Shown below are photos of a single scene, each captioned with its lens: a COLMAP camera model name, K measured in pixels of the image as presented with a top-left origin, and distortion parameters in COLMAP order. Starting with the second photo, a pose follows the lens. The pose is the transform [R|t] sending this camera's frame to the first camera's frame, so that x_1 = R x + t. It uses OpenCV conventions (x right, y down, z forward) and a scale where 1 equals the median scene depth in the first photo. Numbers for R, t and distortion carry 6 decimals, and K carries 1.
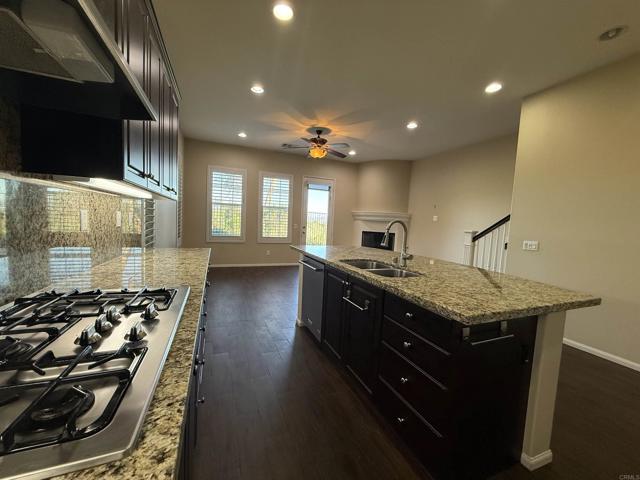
lens RADIAL K [[256.2, 0, 319.9], [0, 256.2, 238.3], [0, 0, 1]] dist [0.002397, -0.000198]
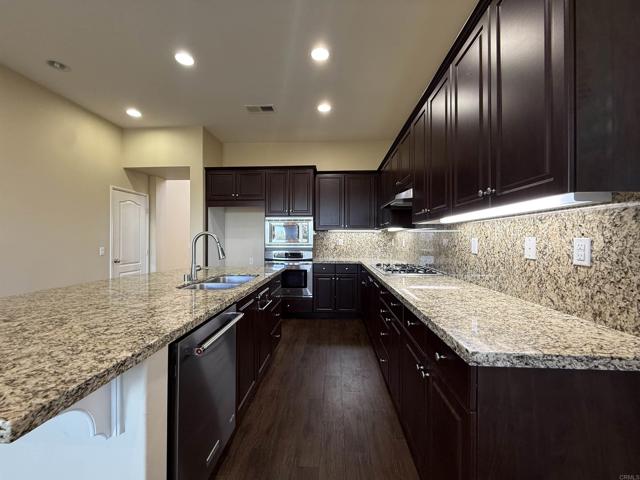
lens RADIAL K [[256.2, 0, 318.7], [0, 256.2, 237.5], [0, 0, 1]] dist [0.002397, -0.000198]
pose [[-0.901523, -0.046815, 0.430192, -0.158228], [-0.016149, 0.997078, 0.074663, -0.039601], [-0.432431, 0.060363, -0.899644, 0.527028]]
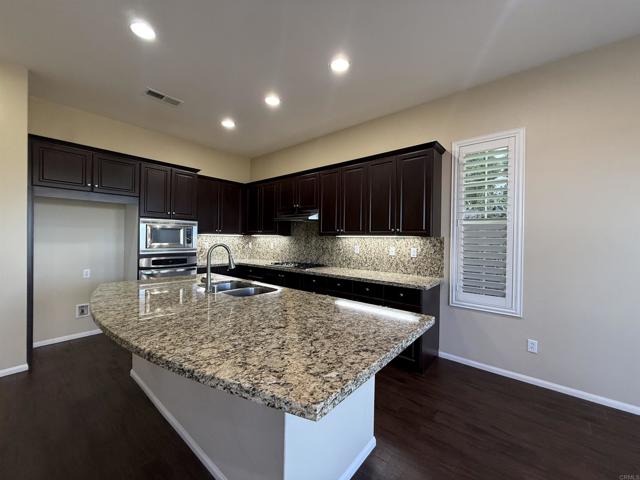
lens RADIAL K [[256.2, 0, 318.7], [0, 256.2, 240.6], [0, 0, 1]] dist [0.002397, -0.000198]
pose [[-0.884317, -0.054852, -0.463654, 0.134712], [-0.087282, 0.994990, 0.048760, -0.051312], [0.458656, 0.083588, -0.884674, 0.648235]]
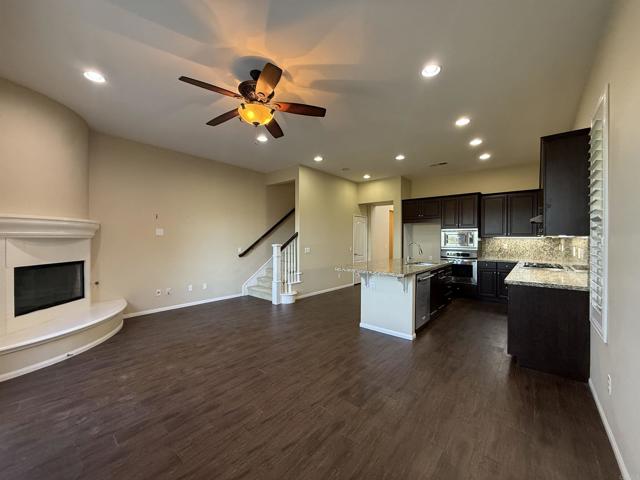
lens RADIAL K [[256.2, 0, 317.5], [0, 256.2, 239.2], [0, 0, 1]] dist [0.002397, -0.000198]
pose [[-0.459464, -0.051861, 0.886681, -0.396844], [0.034622, 0.996489, 0.076225, -0.089553], [-0.887522, 0.065721, -0.456055, 0.852443]]
